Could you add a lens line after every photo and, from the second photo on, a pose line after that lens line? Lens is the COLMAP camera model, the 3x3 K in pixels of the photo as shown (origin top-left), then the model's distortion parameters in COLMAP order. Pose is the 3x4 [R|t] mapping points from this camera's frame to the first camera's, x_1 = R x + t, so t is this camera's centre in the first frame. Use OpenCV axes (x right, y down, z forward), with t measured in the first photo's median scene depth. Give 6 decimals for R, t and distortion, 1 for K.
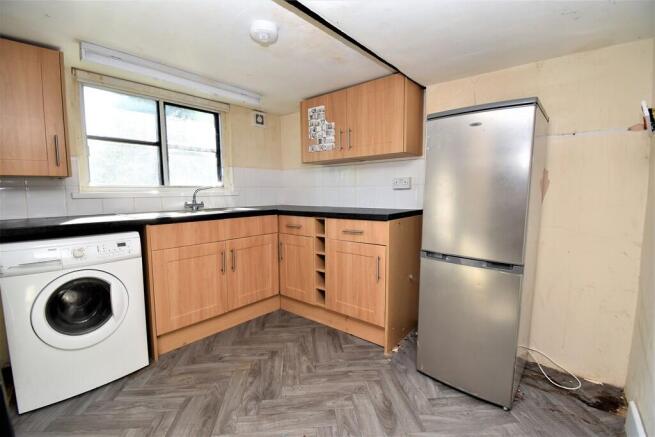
lens RADIAL K [[292.1, 0, 327.4], [0, 292.1, 218.8], [0, 0, 1]] dist [-0.020251, -0.001277]
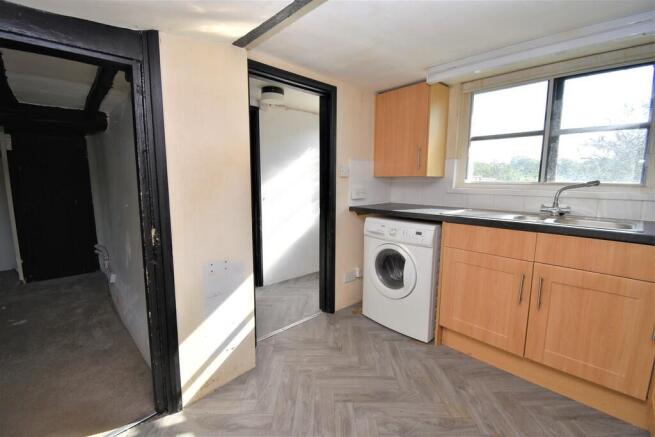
lens RADIAL K [[292.1, 0, 327.6], [0, 292.1, 219.7], [0, 0, 1]] dist [-0.020251, -0.001277]
pose [[-0.124861, 0.140188, -0.982220, 0.459427], [-0.096871, 0.983515, 0.152688, -0.100699], [0.987434, 0.114213, -0.109222, 0.656705]]
